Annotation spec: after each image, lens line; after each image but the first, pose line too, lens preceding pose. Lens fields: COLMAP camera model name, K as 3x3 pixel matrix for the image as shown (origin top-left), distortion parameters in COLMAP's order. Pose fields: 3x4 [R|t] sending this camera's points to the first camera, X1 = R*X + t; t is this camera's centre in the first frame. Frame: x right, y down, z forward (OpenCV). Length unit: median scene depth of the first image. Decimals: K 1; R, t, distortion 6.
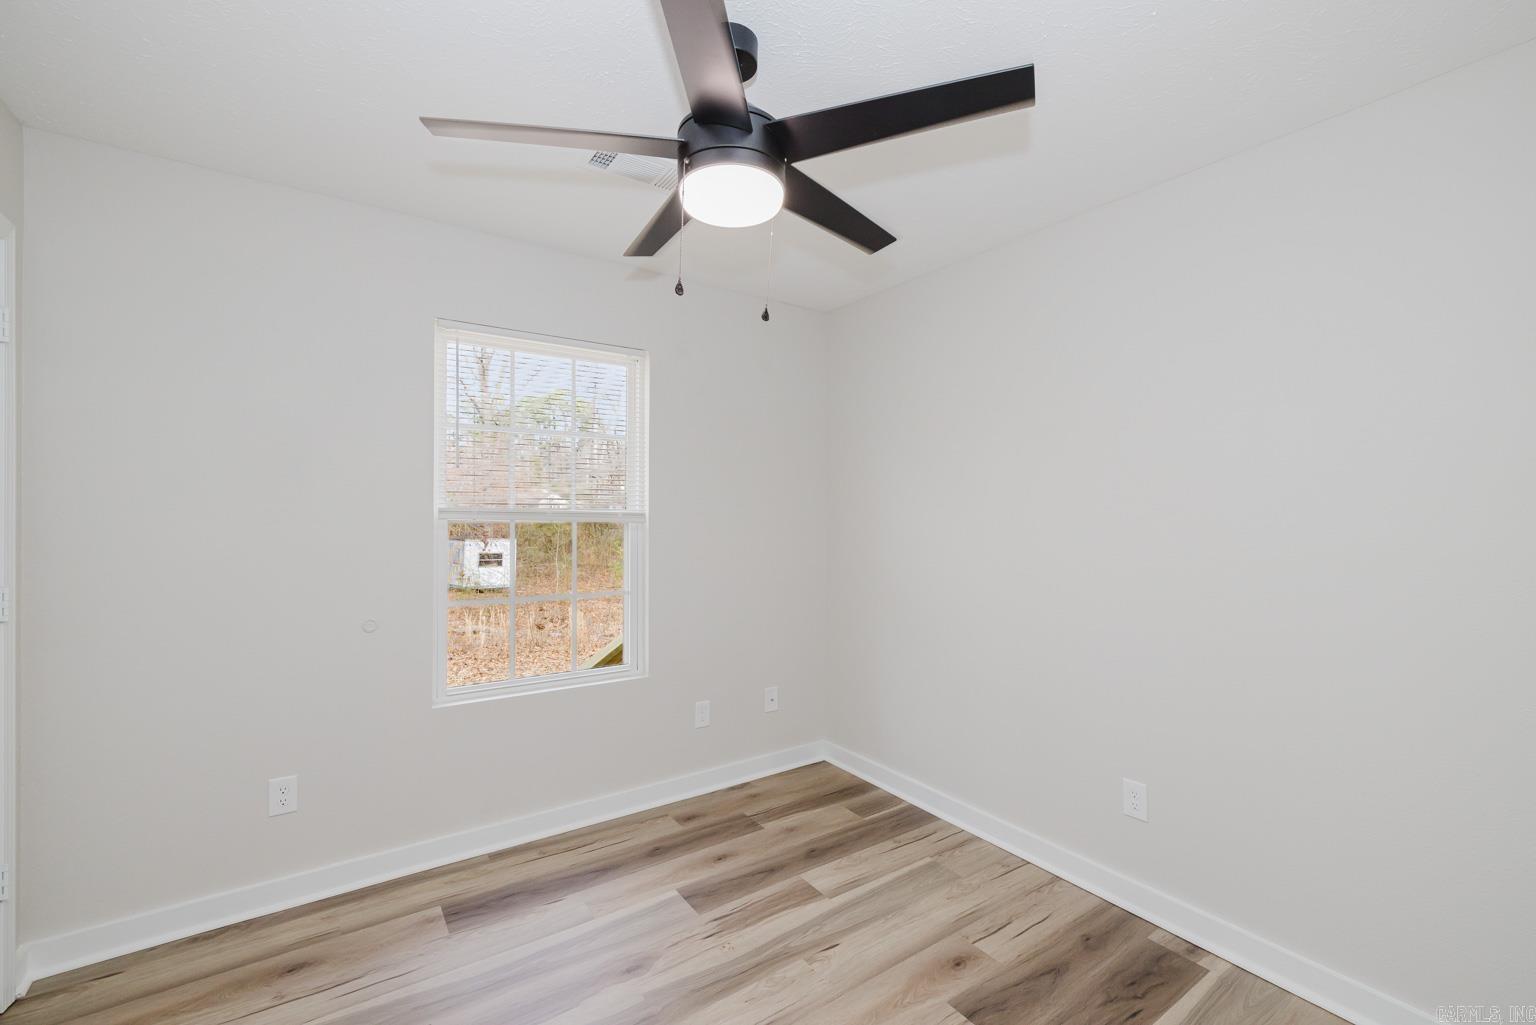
lens RADIAL K [[655.0, 0, 767.8], [0, 655.0, 519.6], [0, 0, 1]] dist [-0.000396, -0.000003]
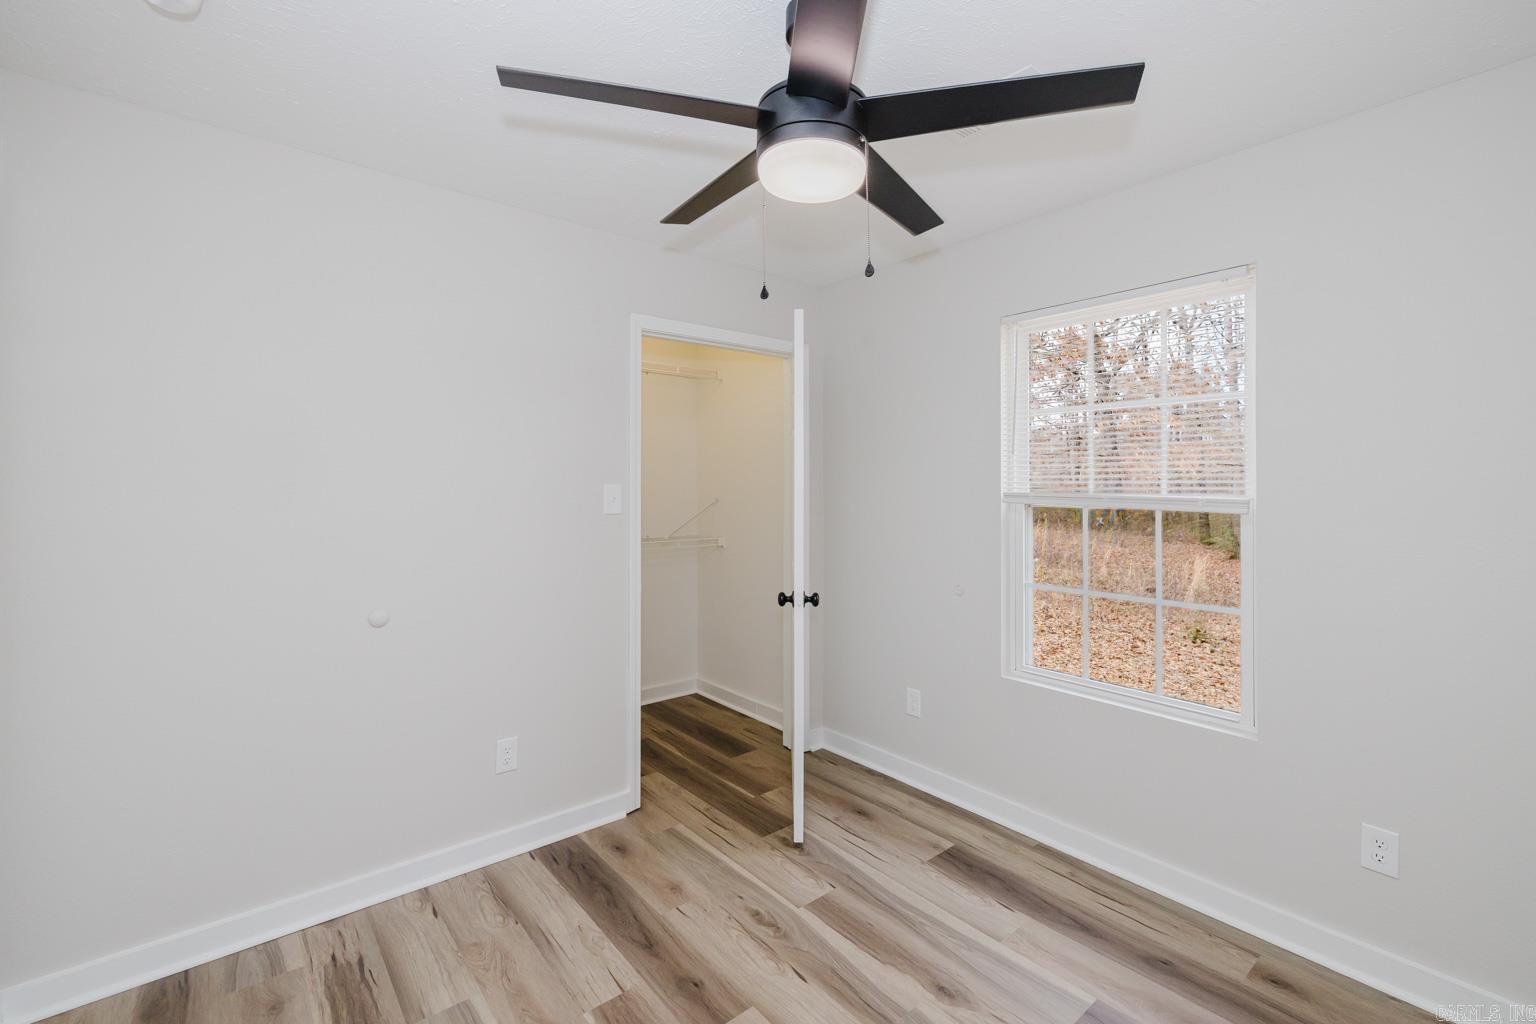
lens RADIAL K [[653.9, 0, 764.9], [0, 653.9, 489.5], [0, 0, 1]] dist [0.001068, 0.000123]
pose [[0.101448, 0.001204, -0.994840, 0.563418], [-0.024606, 0.999696, -0.001299, -0.011196], [0.994537, 0.024611, 0.101447, 0.523045]]
